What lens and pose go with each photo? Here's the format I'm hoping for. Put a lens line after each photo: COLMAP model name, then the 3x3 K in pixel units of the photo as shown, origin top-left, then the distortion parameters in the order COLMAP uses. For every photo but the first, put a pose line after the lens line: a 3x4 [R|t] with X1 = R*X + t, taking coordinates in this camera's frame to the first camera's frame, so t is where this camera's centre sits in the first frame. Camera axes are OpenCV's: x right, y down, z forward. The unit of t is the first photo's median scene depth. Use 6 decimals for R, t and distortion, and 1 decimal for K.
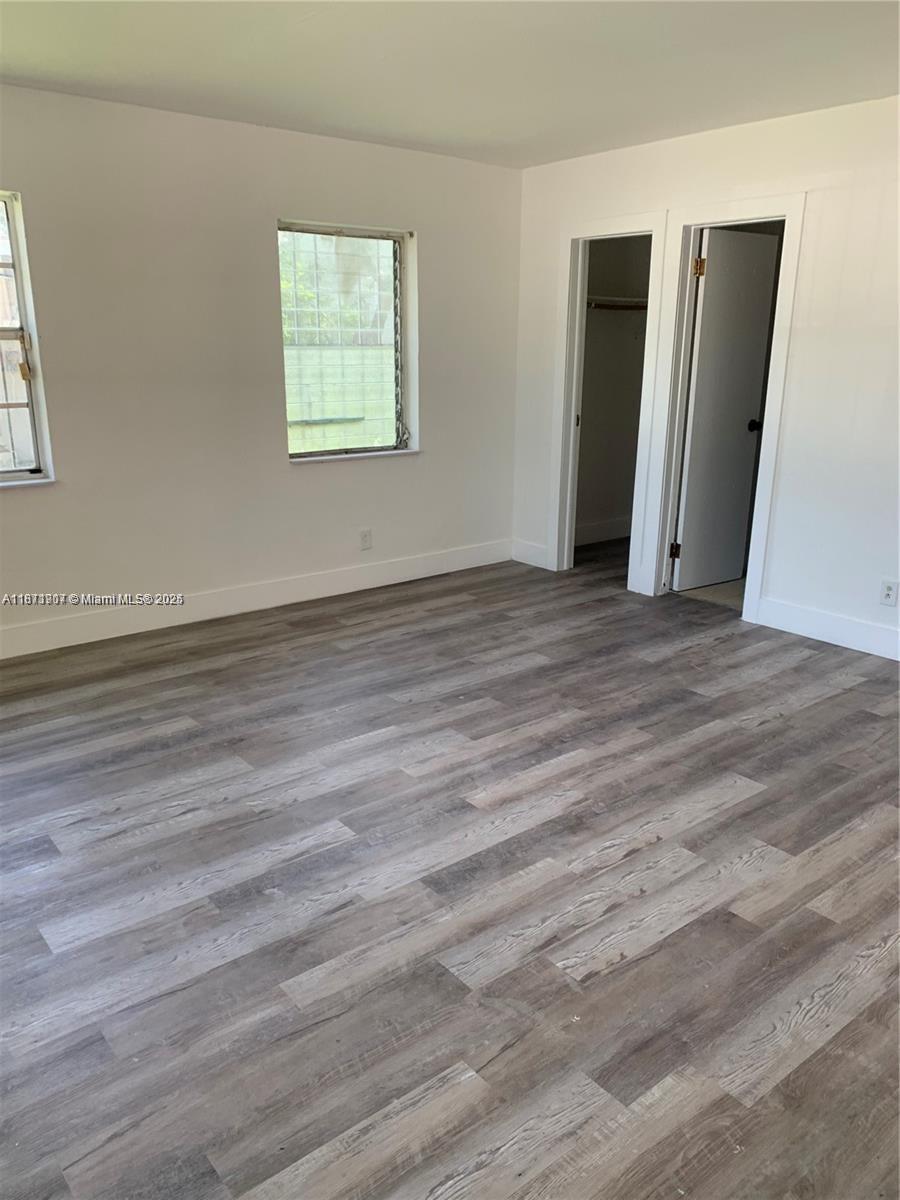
lens RADIAL K [[917.3, 0, 449.6], [0, 917.3, 601.3], [0, 0, 1]] dist [0.044704, -0.032221]
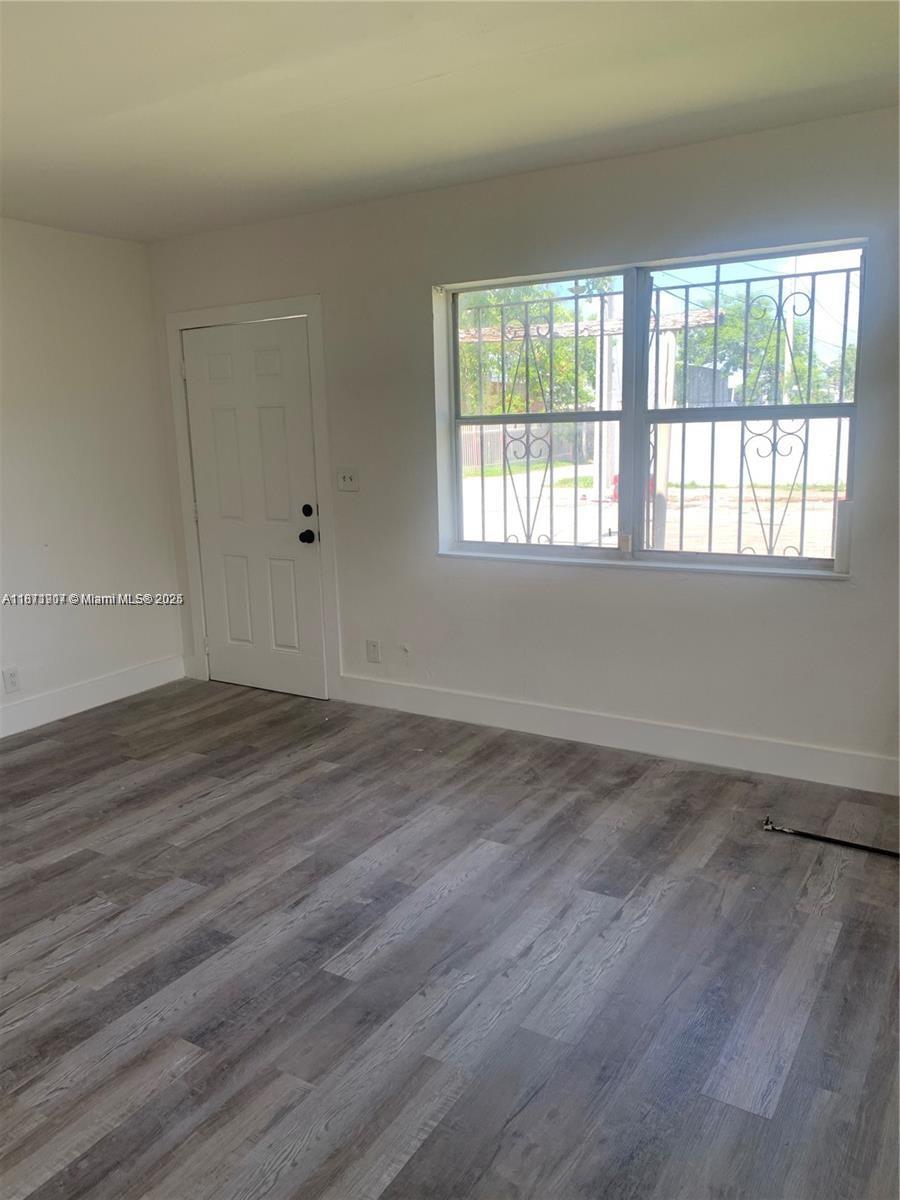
lens RADIAL K [[917.3, 0, 449.0], [0, 917.3, 600.8], [0, 0, 1]] dist [0.044704, -0.032221]
pose [[-0.943039, 0.083402, -0.322059, 0.044515], [-0.069513, 0.897300, 0.435914, -0.497534], [0.325340, 0.433471, -0.840391, 1.751180]]
